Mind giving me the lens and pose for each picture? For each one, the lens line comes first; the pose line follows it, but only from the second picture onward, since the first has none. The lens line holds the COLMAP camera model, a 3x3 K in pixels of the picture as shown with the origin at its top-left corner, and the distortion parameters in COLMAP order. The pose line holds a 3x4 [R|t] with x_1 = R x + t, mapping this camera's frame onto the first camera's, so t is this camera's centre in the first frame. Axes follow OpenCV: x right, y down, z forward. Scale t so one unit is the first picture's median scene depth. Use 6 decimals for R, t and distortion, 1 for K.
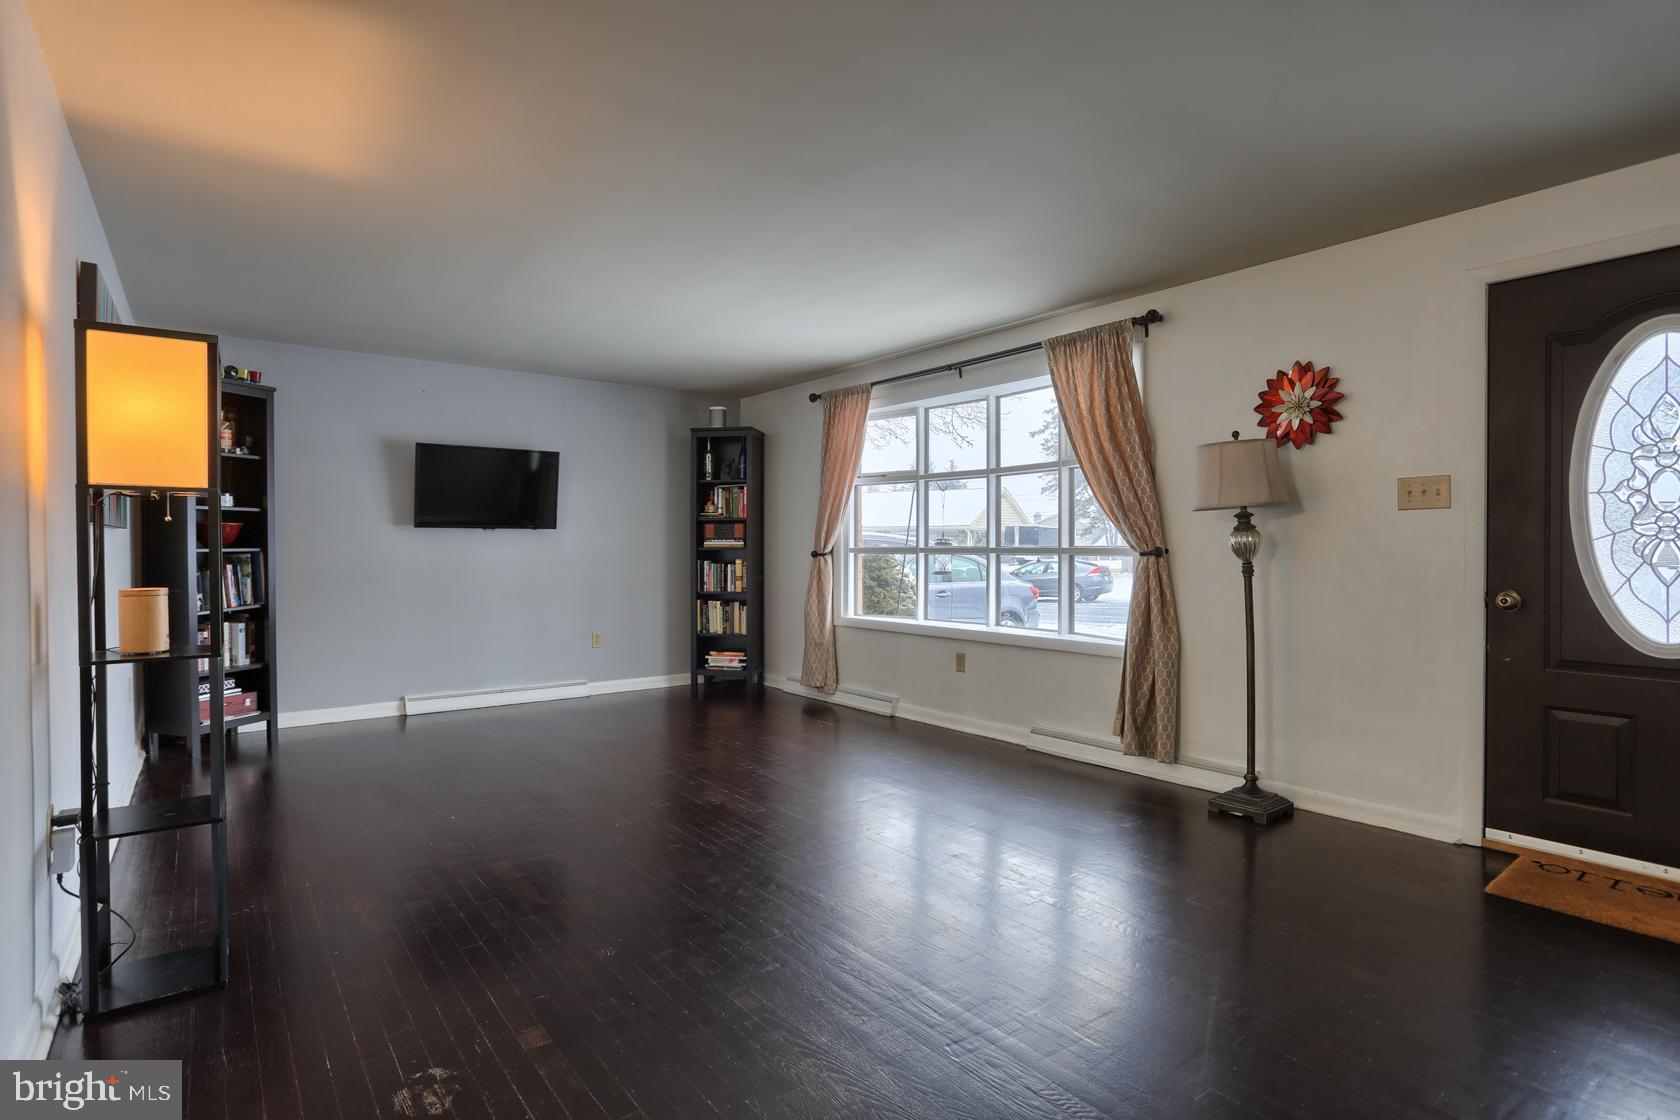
lens RADIAL K [[839.4, 0, 844.4], [0, 839.4, 555.6], [0, 0, 1]] dist [-0.005019, 0.000389]
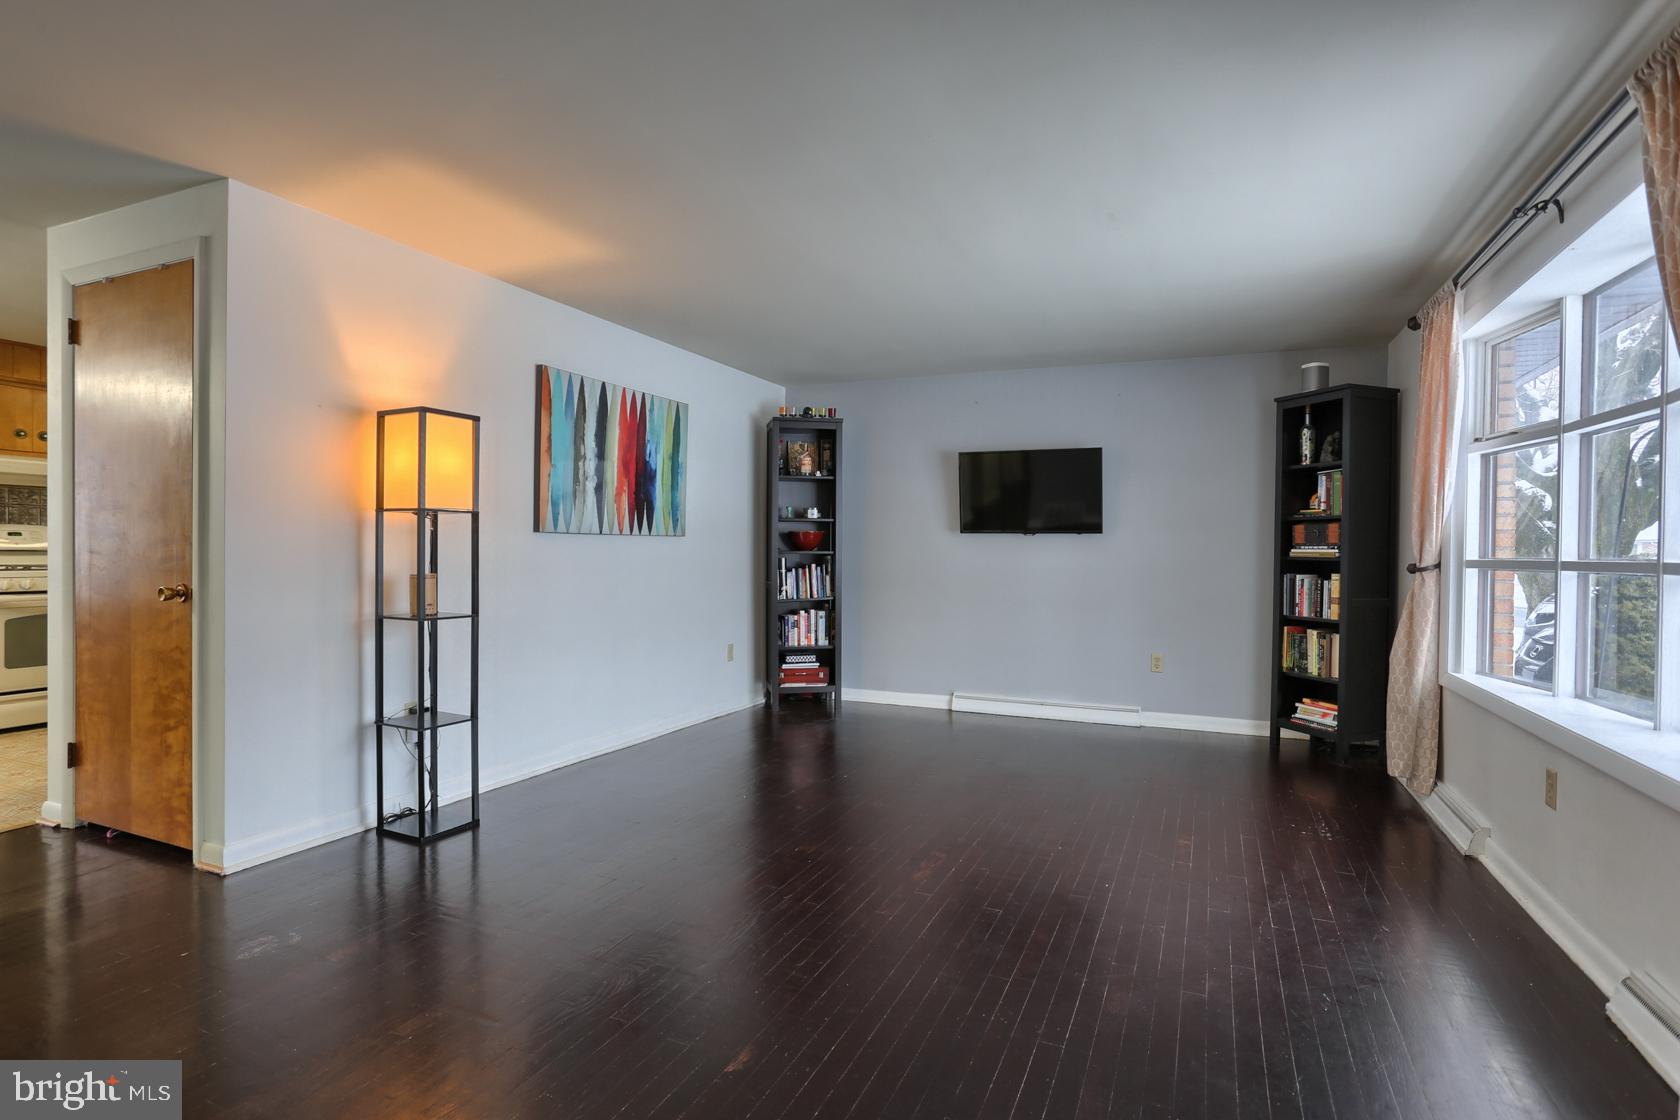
lens RADIAL K [[839.4, 0, 845.6], [0, 839.4, 558.1], [0, 0, 1]] dist [-0.005019, 0.000389]
pose [[0.504136, 0.013855, -0.863513, 0.286768], [-0.020231, 0.999786, 0.004230, -0.003490], [0.863387, 0.015337, 0.504309, 0.300985]]
